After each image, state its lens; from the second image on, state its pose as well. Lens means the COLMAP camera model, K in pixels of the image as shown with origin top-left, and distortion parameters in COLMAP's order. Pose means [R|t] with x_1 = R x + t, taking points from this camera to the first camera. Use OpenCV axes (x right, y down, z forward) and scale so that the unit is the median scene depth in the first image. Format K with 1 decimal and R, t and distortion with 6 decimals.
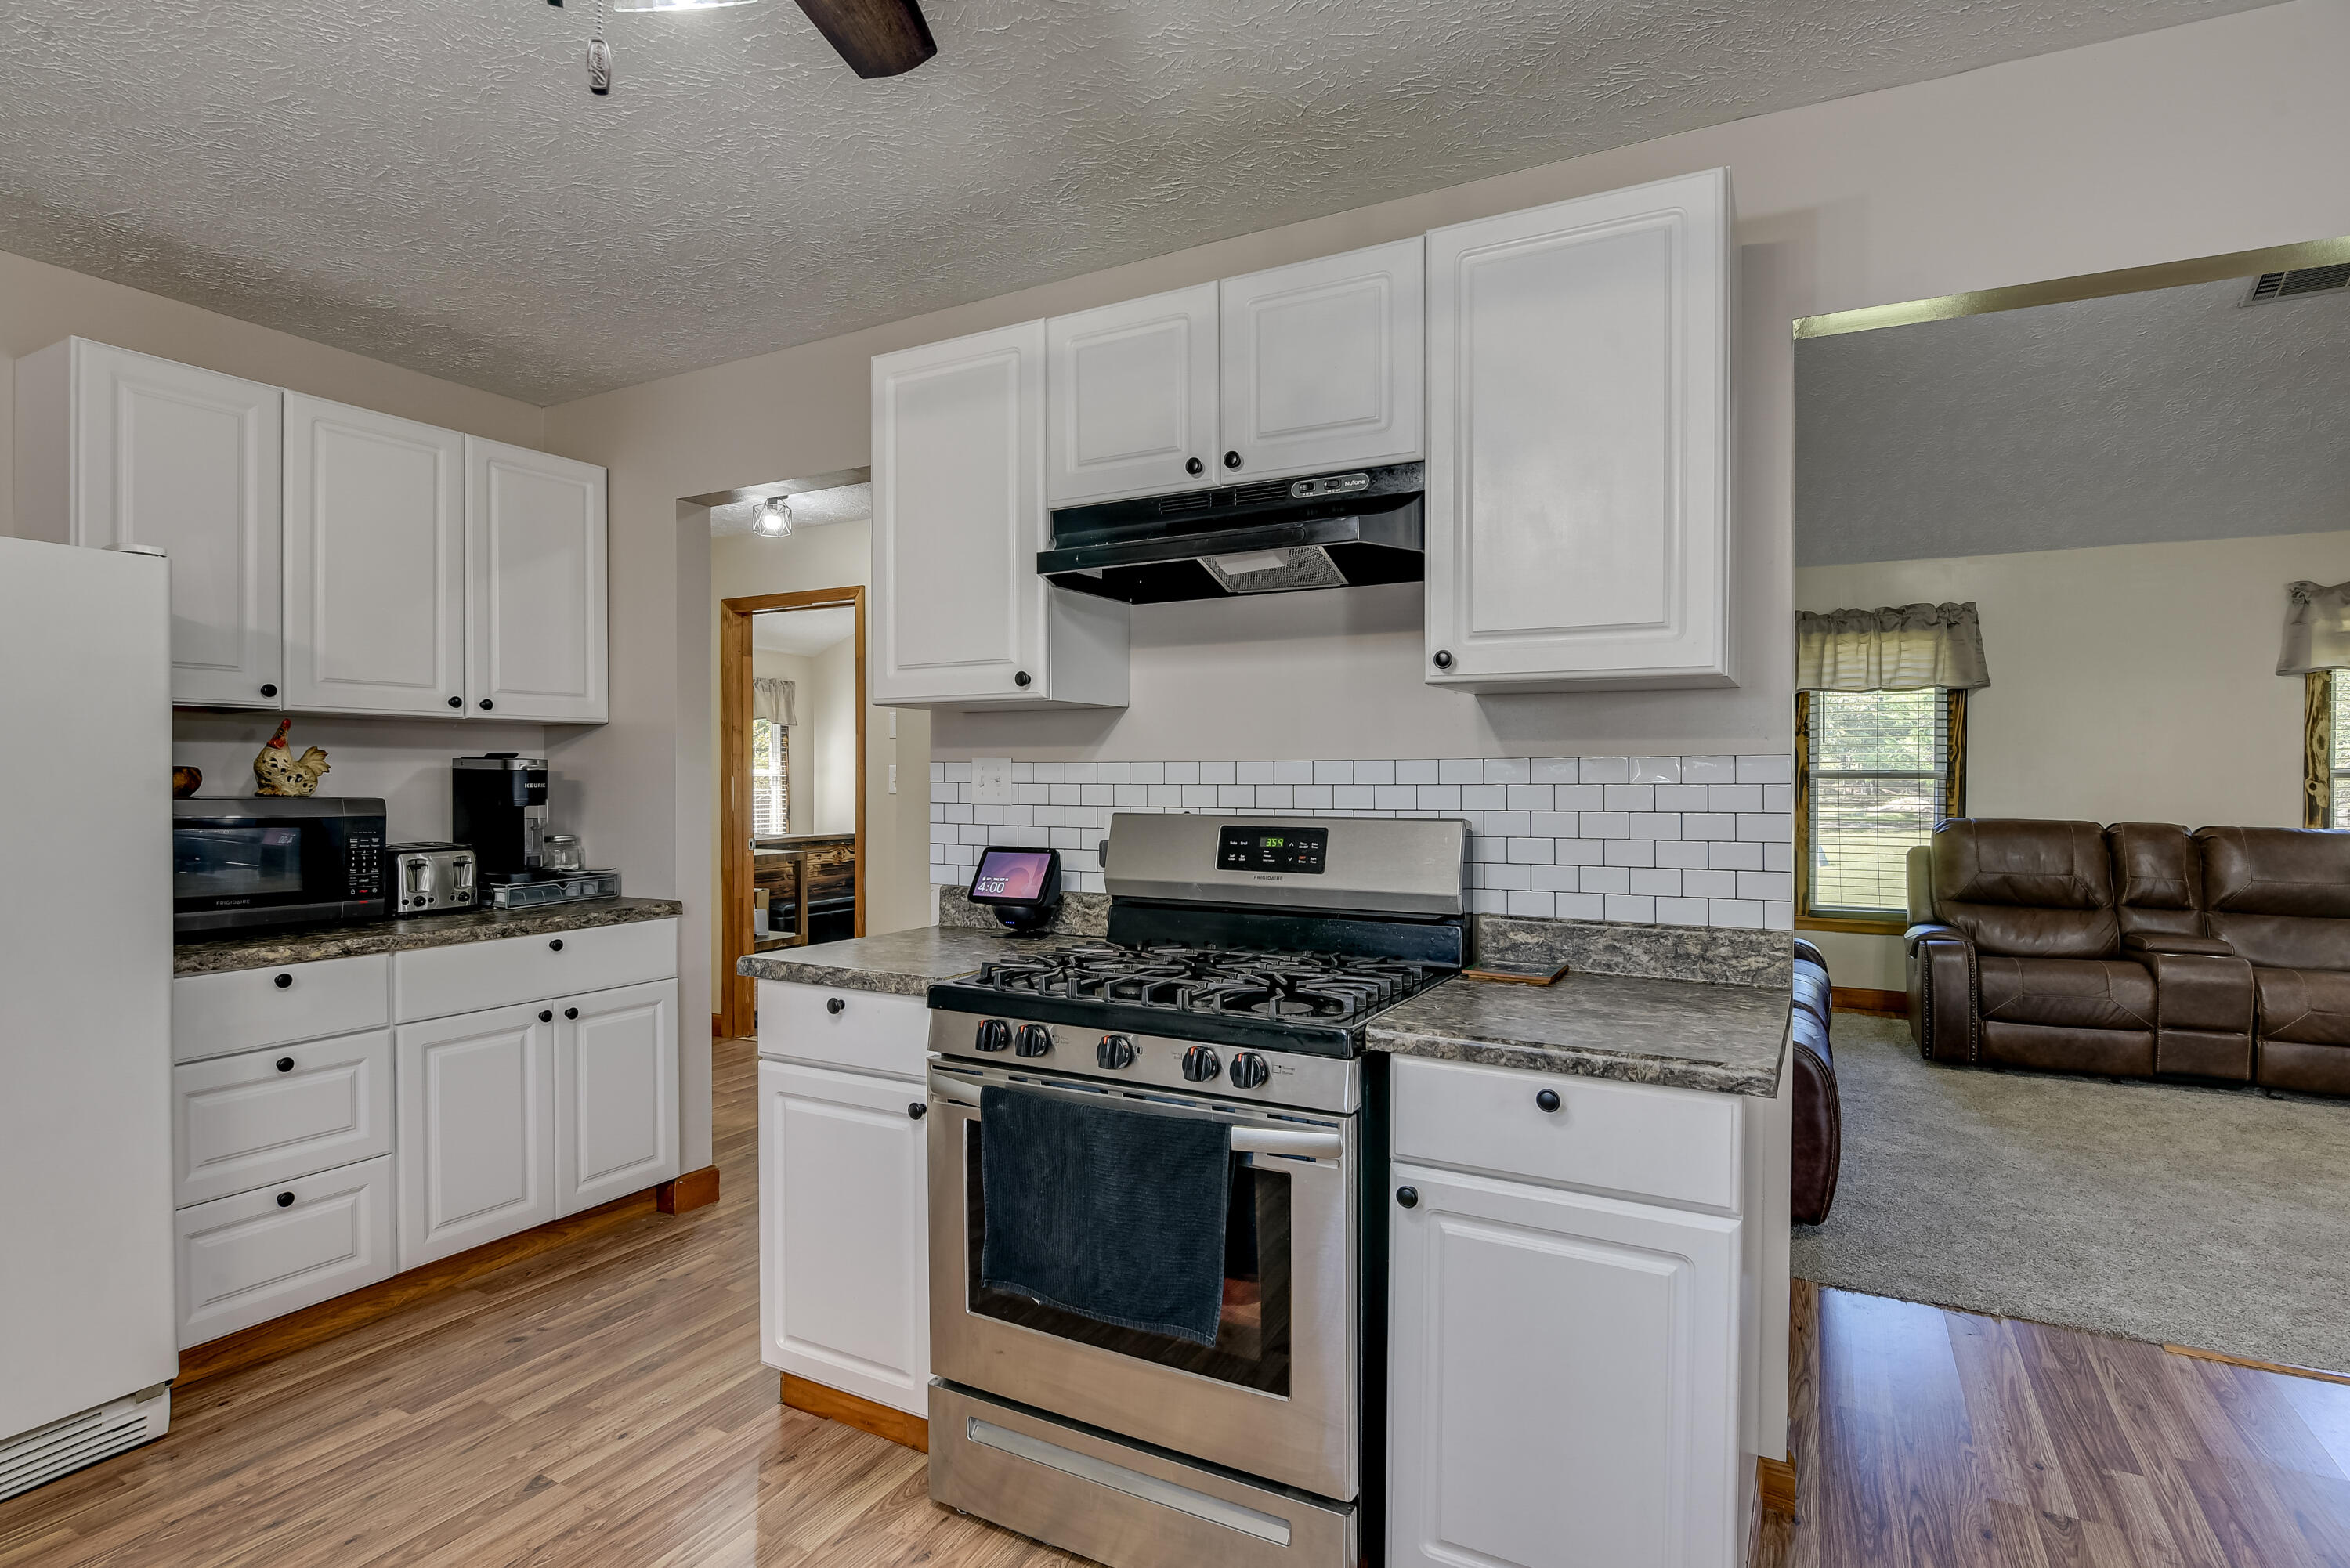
lens RADIAL K [[1167.9, 0, 1165.1], [0, 1167.9, 793.0], [0, 0, 1]] dist [-0.005344, -0.000808]
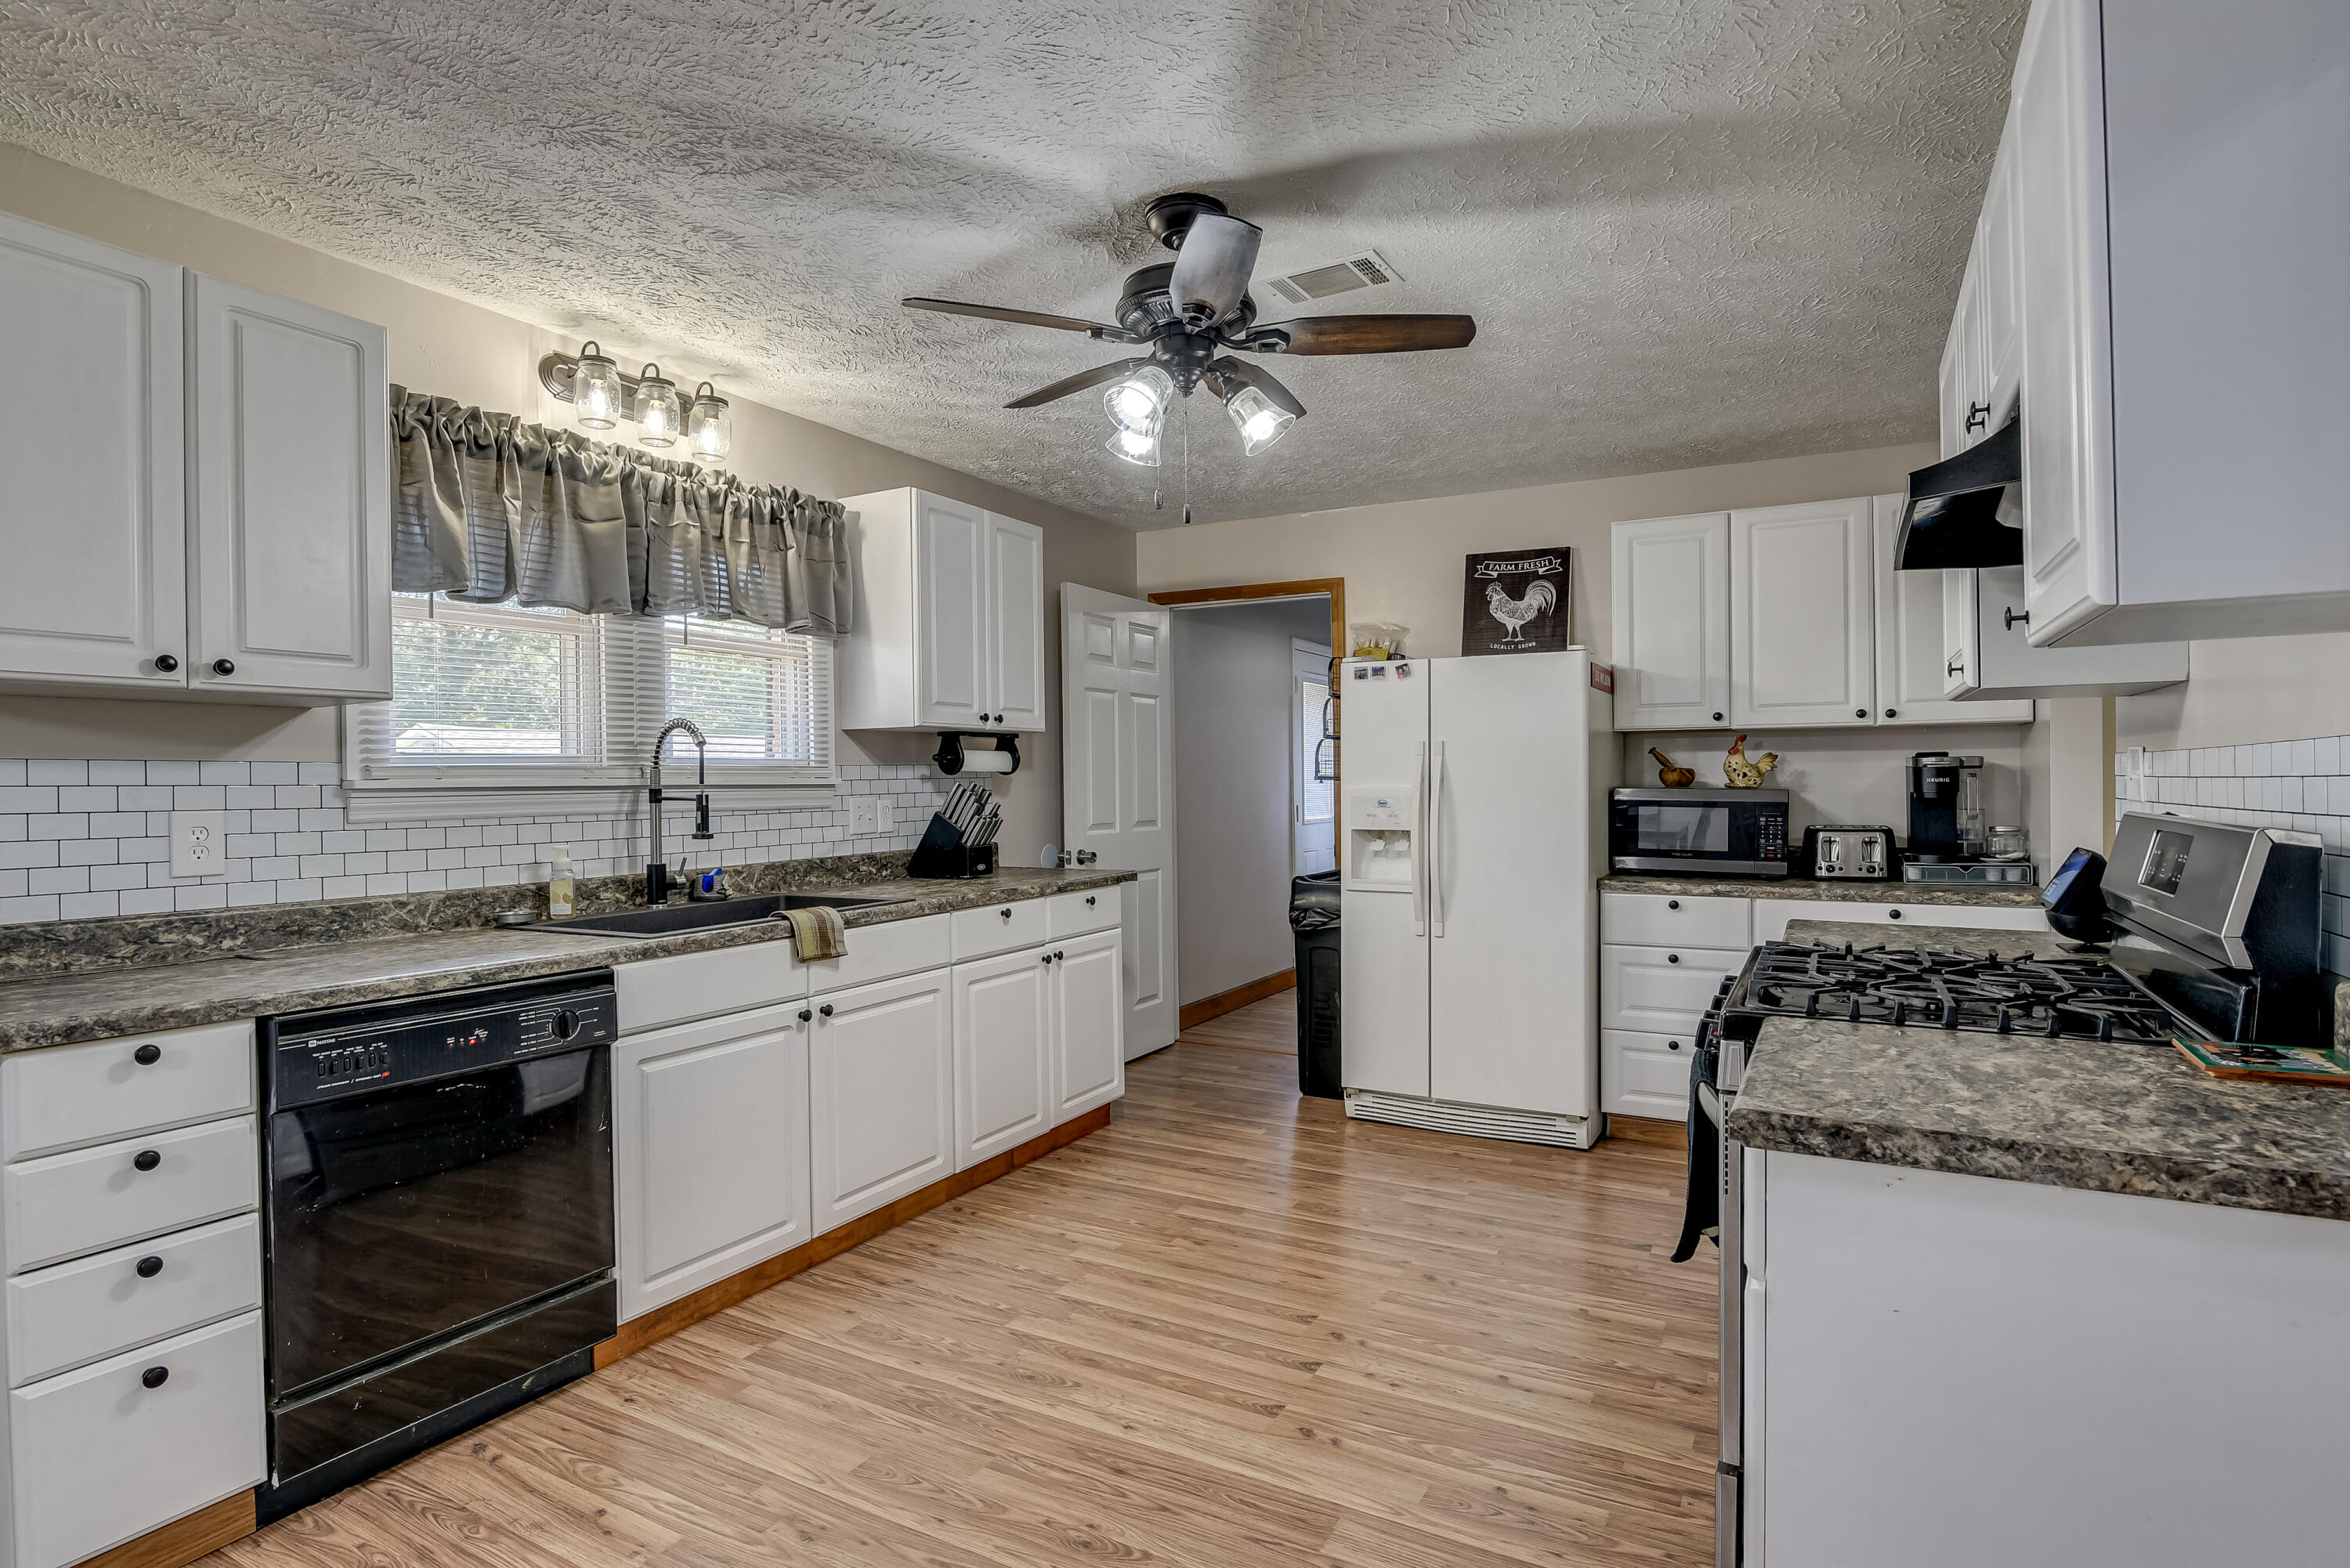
lens RADIAL K [[1167.9, 0, 1218.6], [0, 1167.9, 803.1], [0, 0, 1]] dist [-0.005344, -0.000808]
pose [[0.028695, 0.017337, -0.999438, 0.375513], [-0.007918, 0.999822, 0.017117, 0.001590], [0.999557, 0.007422, 0.028828, 0.165637]]
